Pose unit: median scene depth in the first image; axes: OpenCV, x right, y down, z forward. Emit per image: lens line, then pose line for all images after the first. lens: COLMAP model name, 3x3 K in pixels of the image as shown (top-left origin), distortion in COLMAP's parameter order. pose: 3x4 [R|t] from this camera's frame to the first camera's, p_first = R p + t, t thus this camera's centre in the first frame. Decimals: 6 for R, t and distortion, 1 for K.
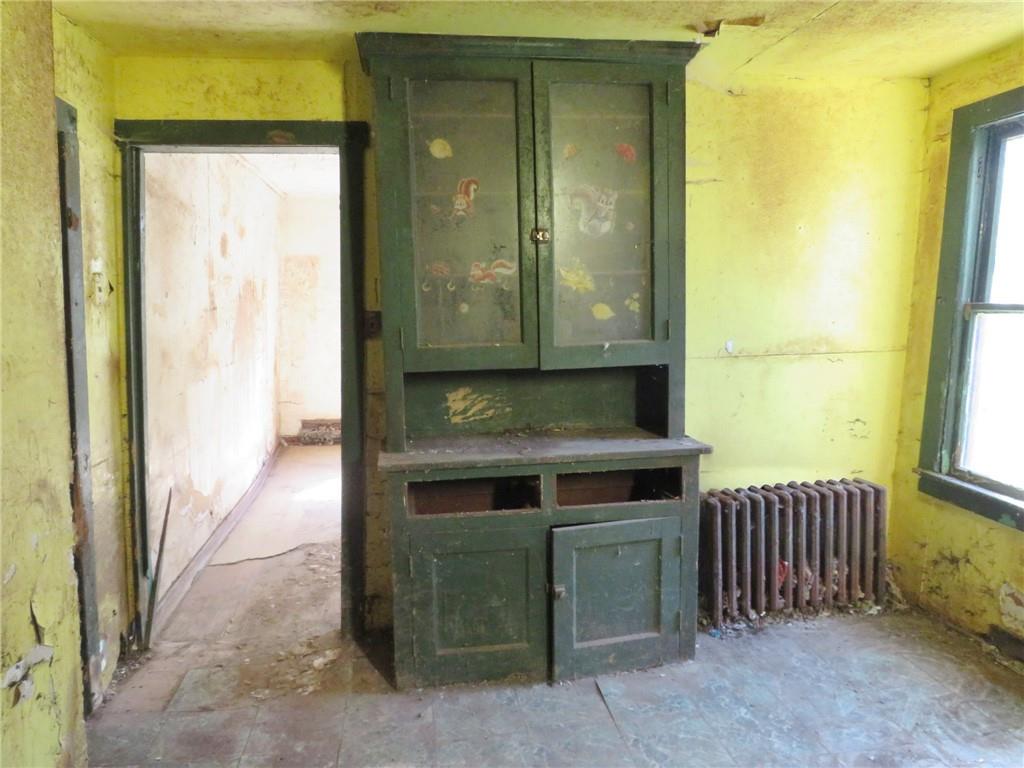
lens RADIAL K [[738.8, 0, 511.9], [0, 738.8, 383.2], [0, 0, 1]] dist [-0.035185, 0.010781]
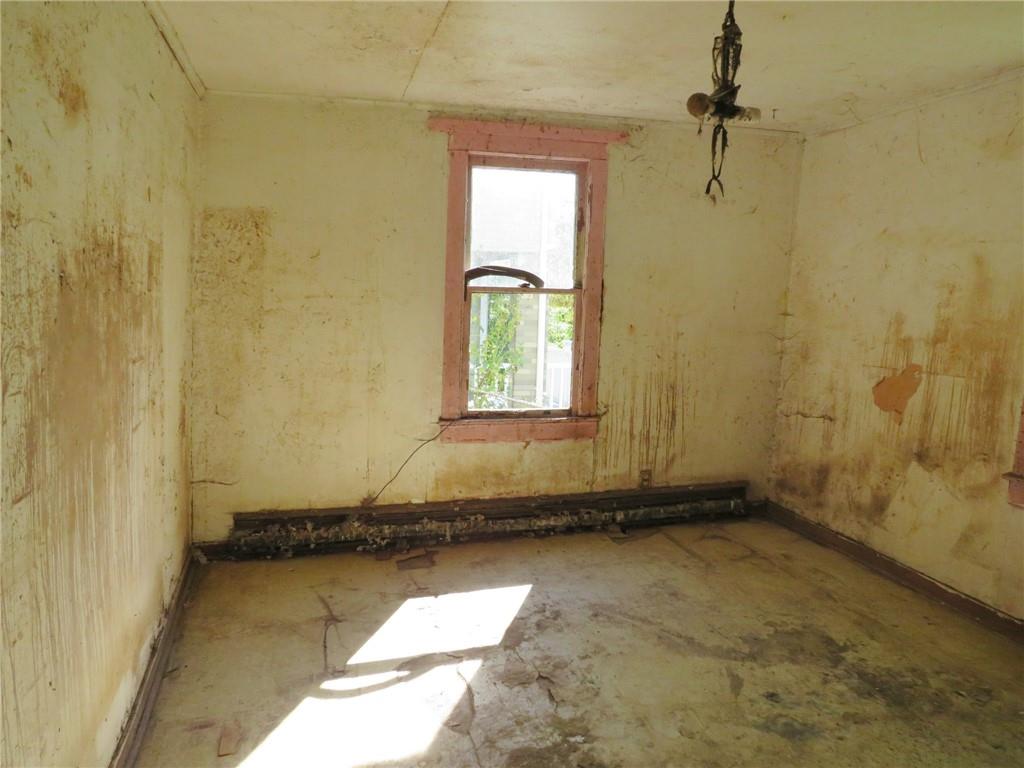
lens RADIAL K [[738.8, 0, 513.3], [0, 738.8, 382.4], [0, 0, 1]] dist [-0.035185, 0.010781]
pose [[0.994922, 0.005006, 0.100526, -0.137840], [-0.005571, 0.999970, 0.005335, -0.051234], [-0.100496, -0.005868, 0.994920, 0.449675]]
